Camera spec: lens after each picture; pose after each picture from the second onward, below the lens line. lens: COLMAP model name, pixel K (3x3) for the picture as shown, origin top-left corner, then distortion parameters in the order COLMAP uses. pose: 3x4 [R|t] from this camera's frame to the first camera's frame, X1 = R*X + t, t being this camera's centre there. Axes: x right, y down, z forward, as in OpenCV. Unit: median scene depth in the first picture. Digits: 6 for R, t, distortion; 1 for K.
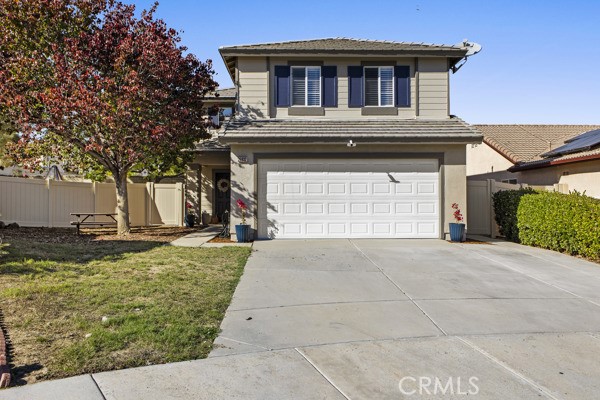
lens RADIAL K [[496.3, 0, 300.7], [0, 496.3, 200.6], [0, 0, 1]] dist [-0.037671, -0.004128]
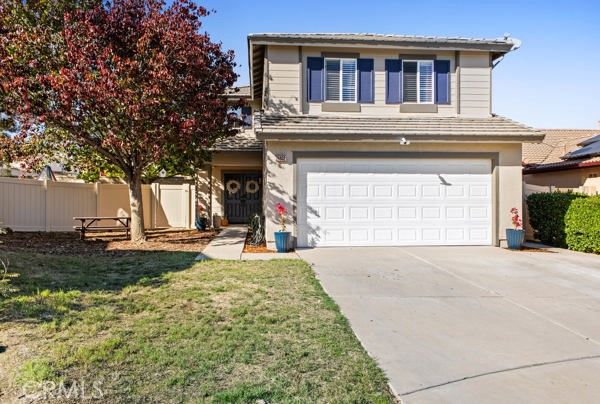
lens RADIAL K [[445.3, 0, 300.3], [0, 445.3, 200.9], [0, 0, 1]] dist [-0.005033, -0.011195]
pose [[0.997695, 0.000210, 0.067857, -0.124952], [-0.000430, 0.999995, 0.003225, -0.008486], [-0.067856, -0.003247, 0.997690, 0.181016]]
